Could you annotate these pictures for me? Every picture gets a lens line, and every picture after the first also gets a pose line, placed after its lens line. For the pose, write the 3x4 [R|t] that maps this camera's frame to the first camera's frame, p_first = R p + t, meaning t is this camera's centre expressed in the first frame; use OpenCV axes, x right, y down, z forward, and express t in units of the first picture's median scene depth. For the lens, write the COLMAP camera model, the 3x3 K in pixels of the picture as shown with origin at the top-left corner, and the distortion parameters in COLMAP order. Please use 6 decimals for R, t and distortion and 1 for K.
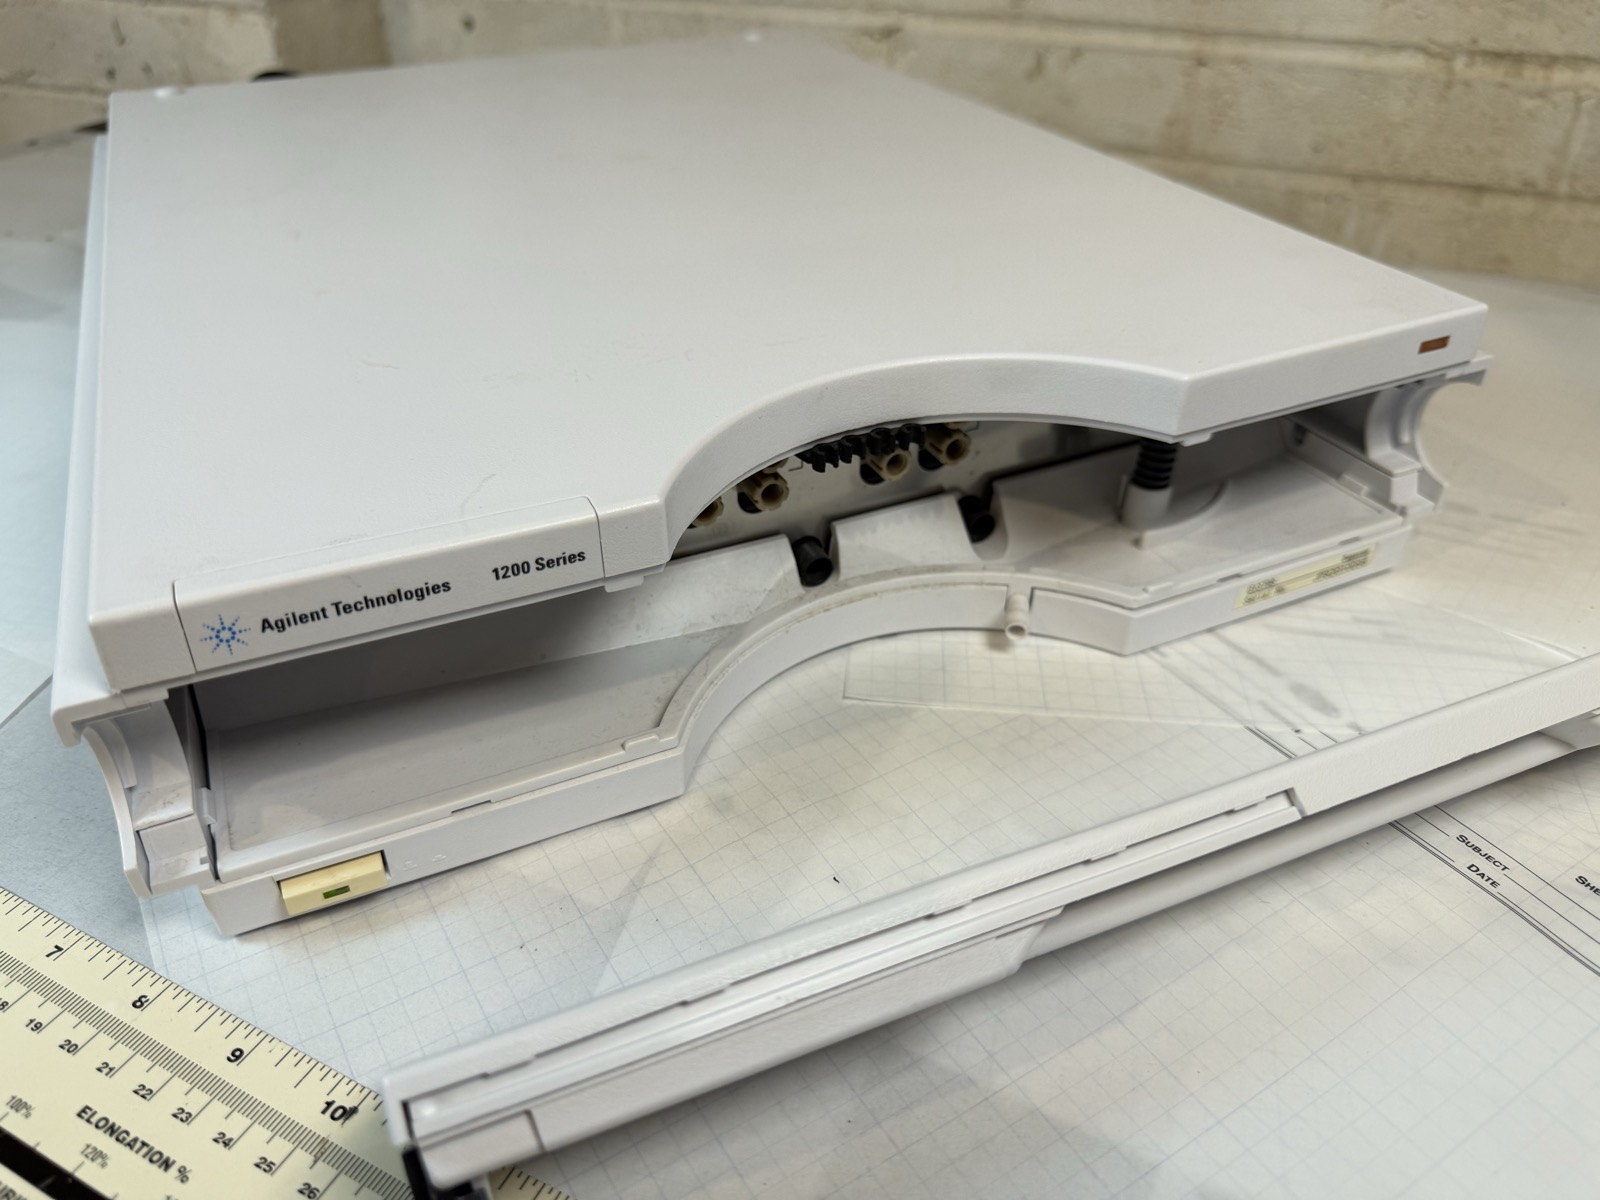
lens RADIAL K [[1194.9, 0, 784.2], [0, 1194.9, 601.4], [0, 0, 1]] dist [-0.017766, -0.001575]
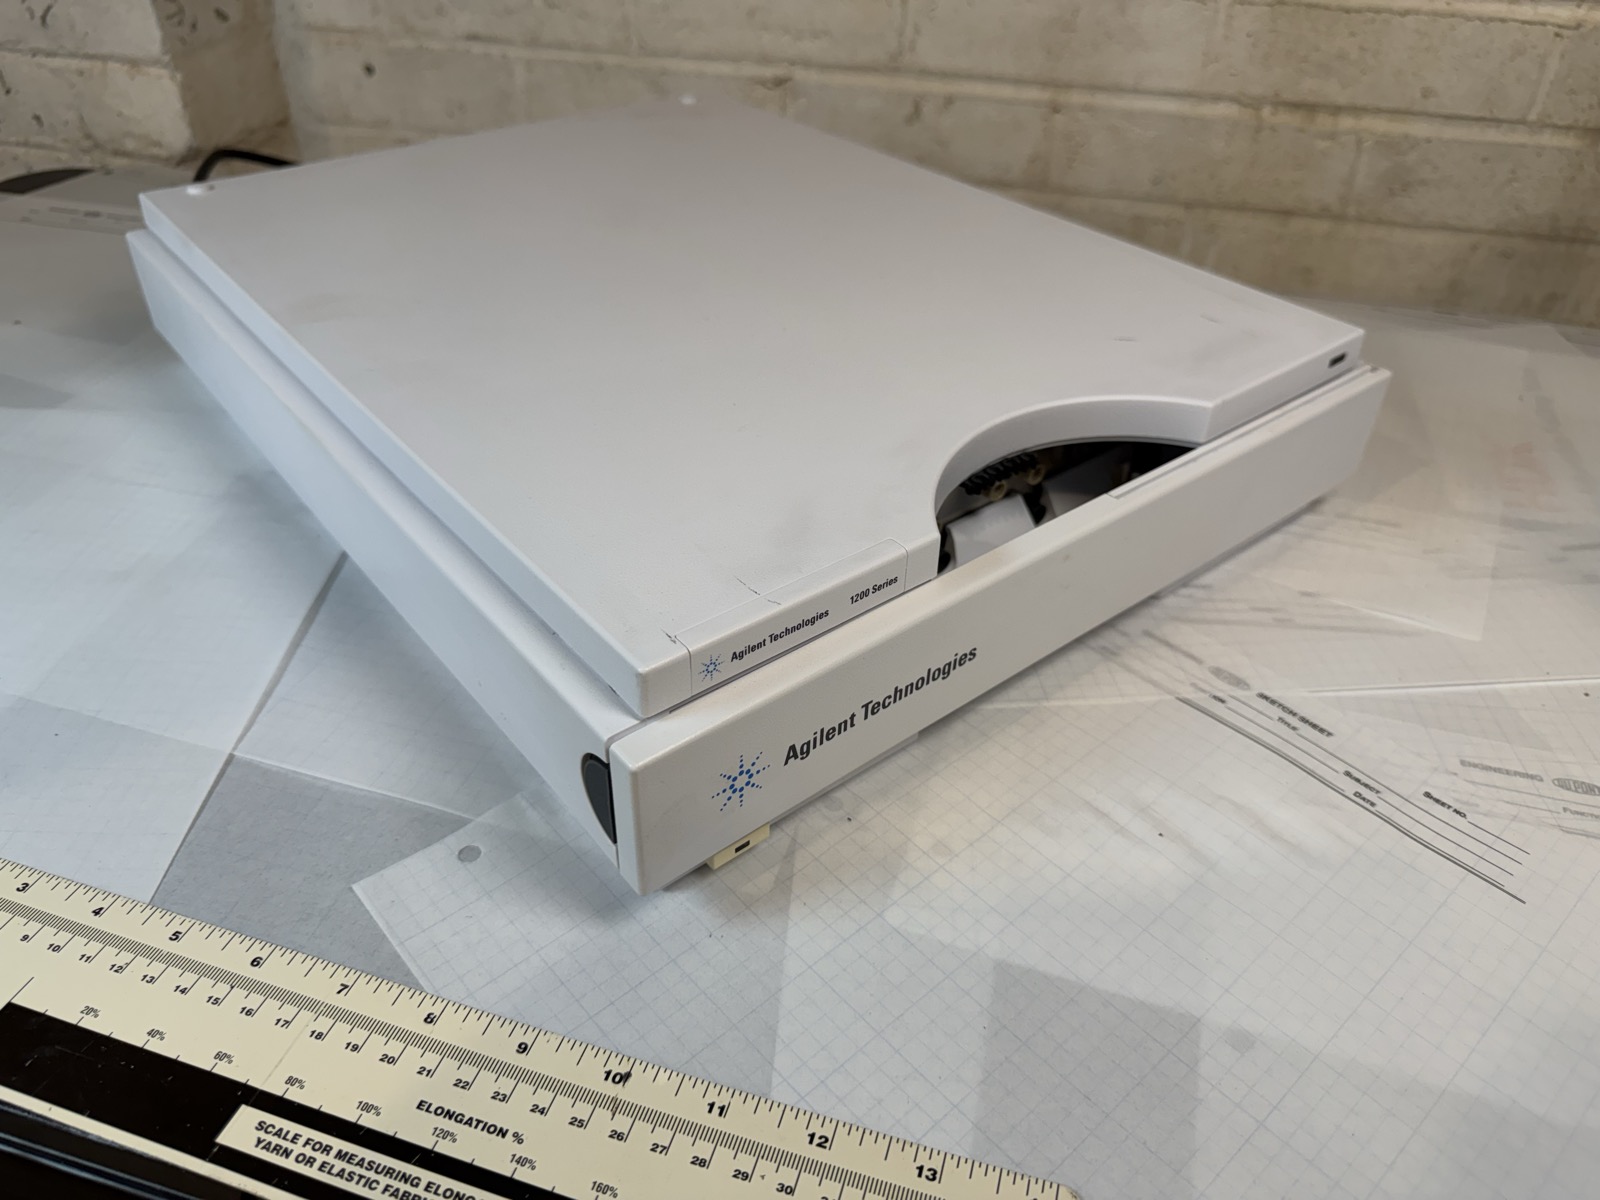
lens RADIAL K [[1175.4, 0, 804.4], [0, 1175.4, 582.2], [0, 0, 1]] dist [-0.032634, 0.003349]
pose [[0.986041, -0.081237, 0.145339, -0.101628], [0.078007, 0.996565, 0.027796, -0.048246], [-0.147098, -0.016070, 0.988991, -0.106721]]
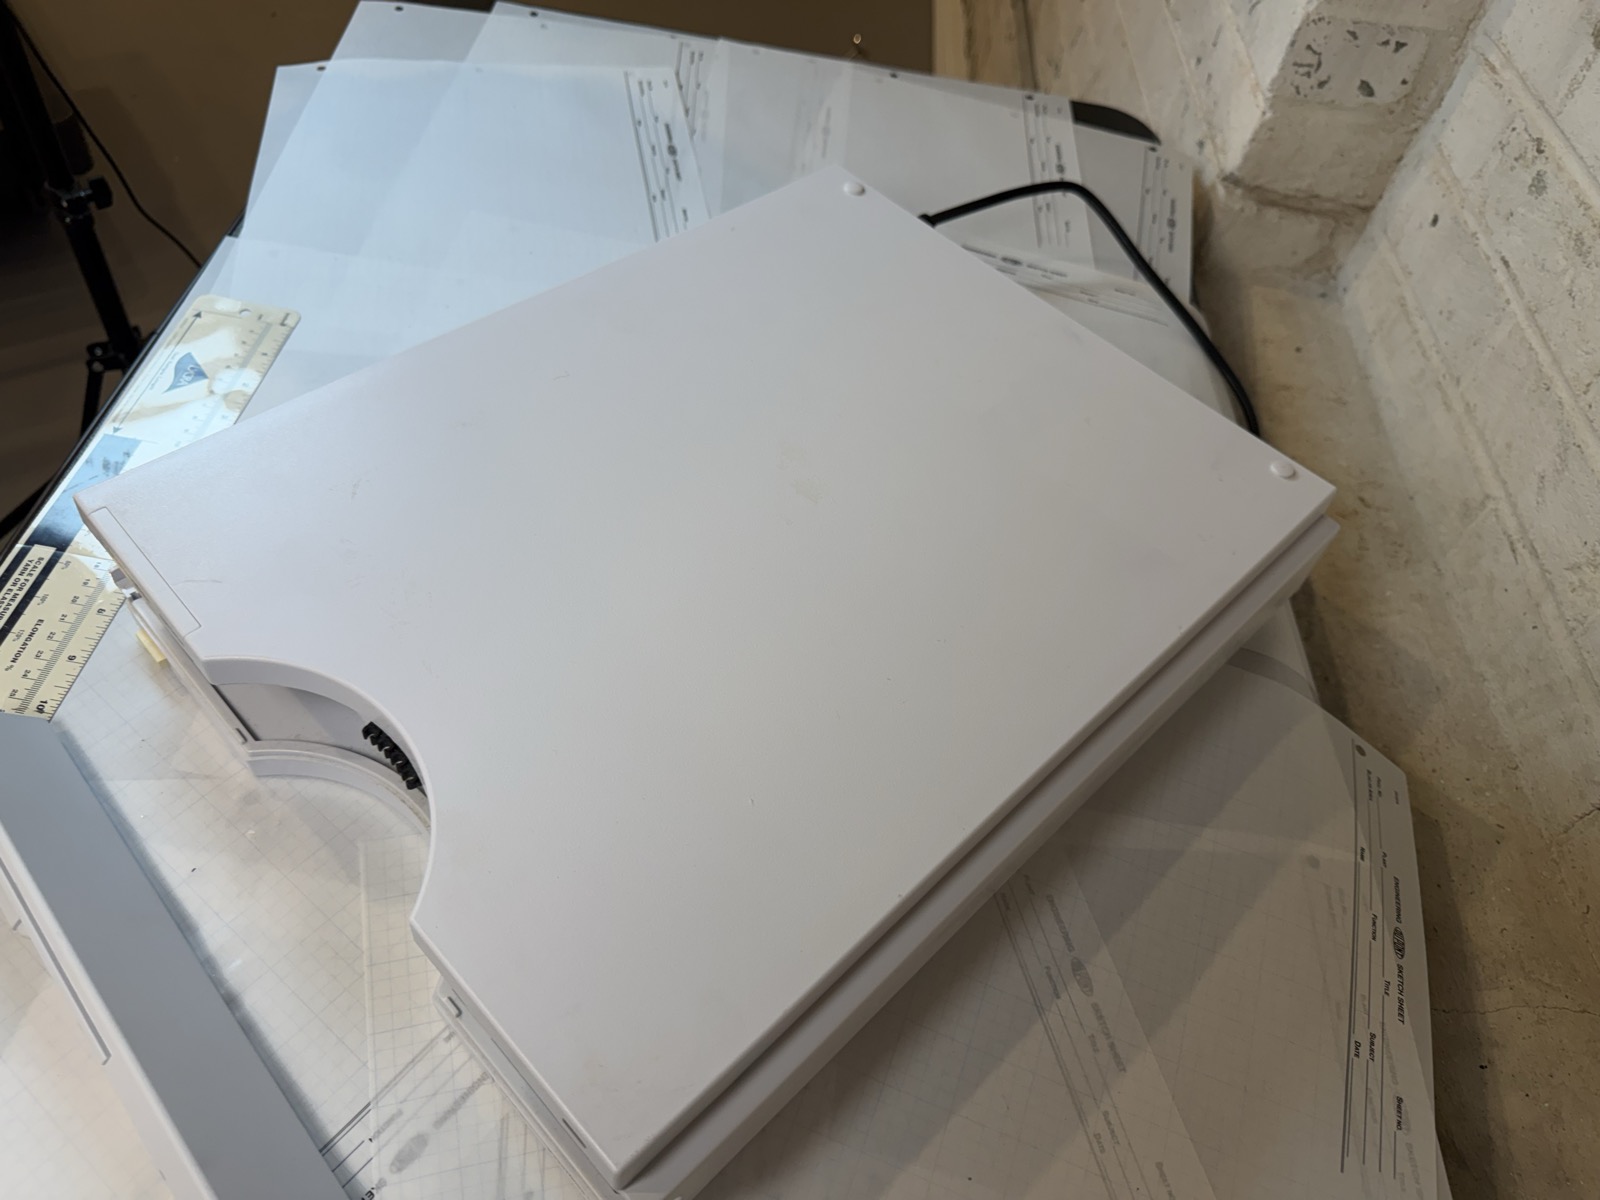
lens RADIAL K [[1182.4, 0, 791.7], [0, 1182.4, 588.7], [0, 0, 1]] dist [-0.024858, 0.002412]
pose [[0.337488, 0.747351, -0.572335, 0.398658], [-0.640740, 0.627799, 0.441951, -0.529217], [0.689604, 0.217565, 0.690732, 0.127893]]
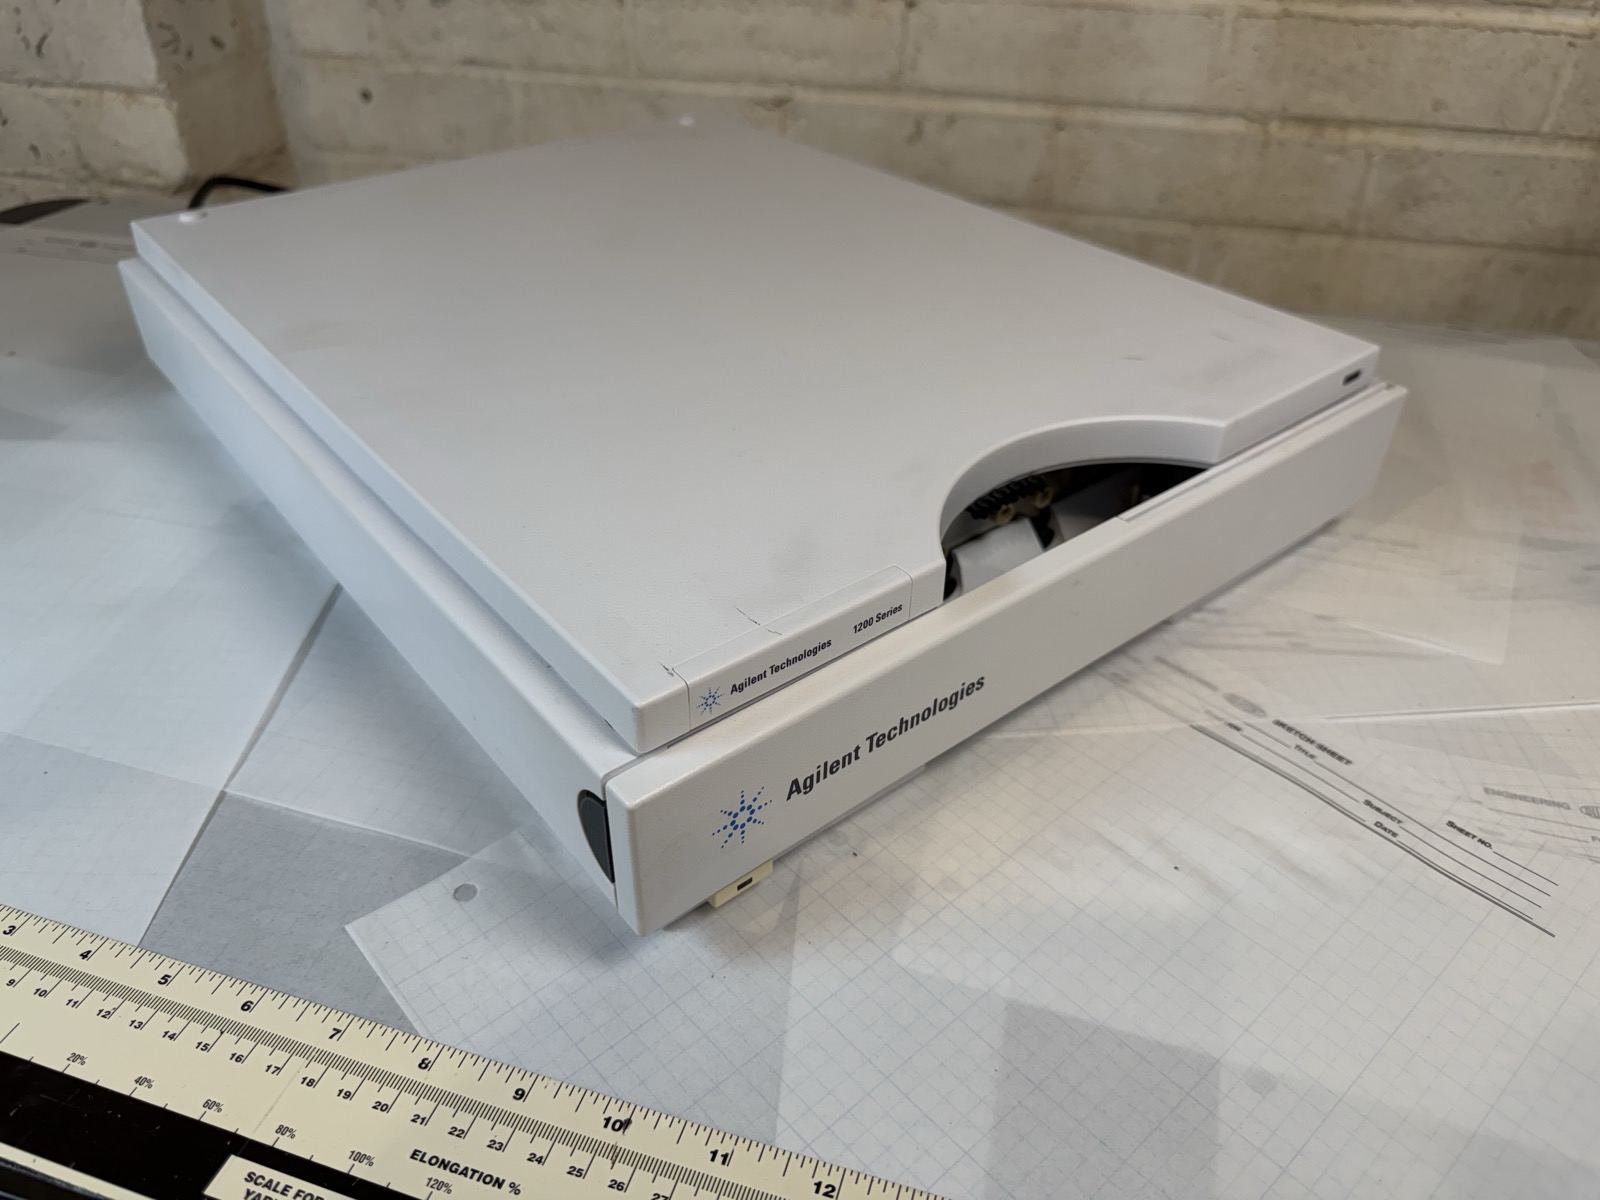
lens RADIAL K [[1177.3, 0, 799.9], [0, 1177.3, 605.8], [0, 0, 1]] dist [-0.034536, 0.004721]
pose [[0.986583, -0.089854, 0.136309, -0.097684], [0.087047, 0.995854, 0.026425, -0.049601], [-0.138119, -0.014205, 0.990314, -0.093634]]
